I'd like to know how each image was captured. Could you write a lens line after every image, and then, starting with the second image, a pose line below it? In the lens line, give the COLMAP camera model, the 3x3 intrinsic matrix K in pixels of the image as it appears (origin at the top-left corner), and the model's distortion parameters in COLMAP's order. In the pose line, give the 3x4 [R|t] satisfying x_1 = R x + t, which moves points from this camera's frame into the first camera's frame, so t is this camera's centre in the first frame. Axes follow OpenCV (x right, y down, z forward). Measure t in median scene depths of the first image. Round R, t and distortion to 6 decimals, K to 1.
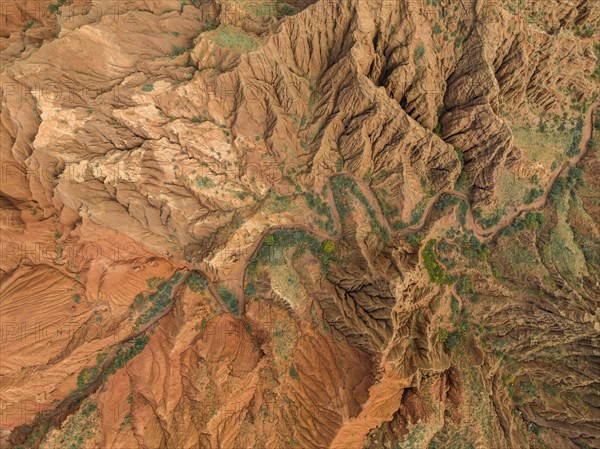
lens RADIAL K [[424.4, 0, 300.6], [0, 424.4, 223.3], [0, 0, 1]] dist [-0.031559, -0.002125]
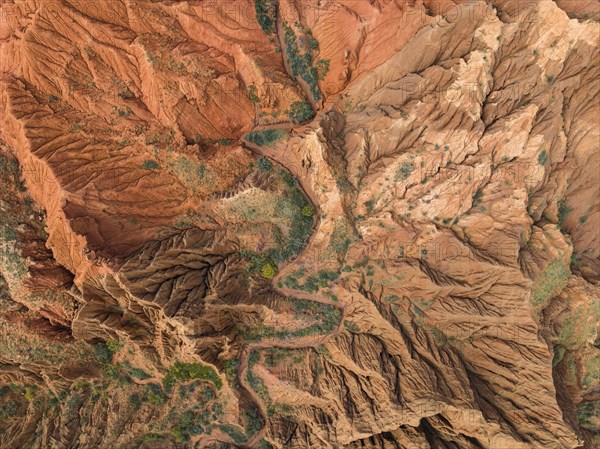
lens RADIAL K [[424.4, 0, 300.6], [0, 424.4, 223.3], [0, 0, 1]] dist [-0.031559, -0.002125]
pose [[-0.445536, 0.894039, -0.046827, -0.006238], [-0.894964, -0.443424, 0.049131, -0.000685], [0.023161, 0.063798, 0.997694, 0.177939]]
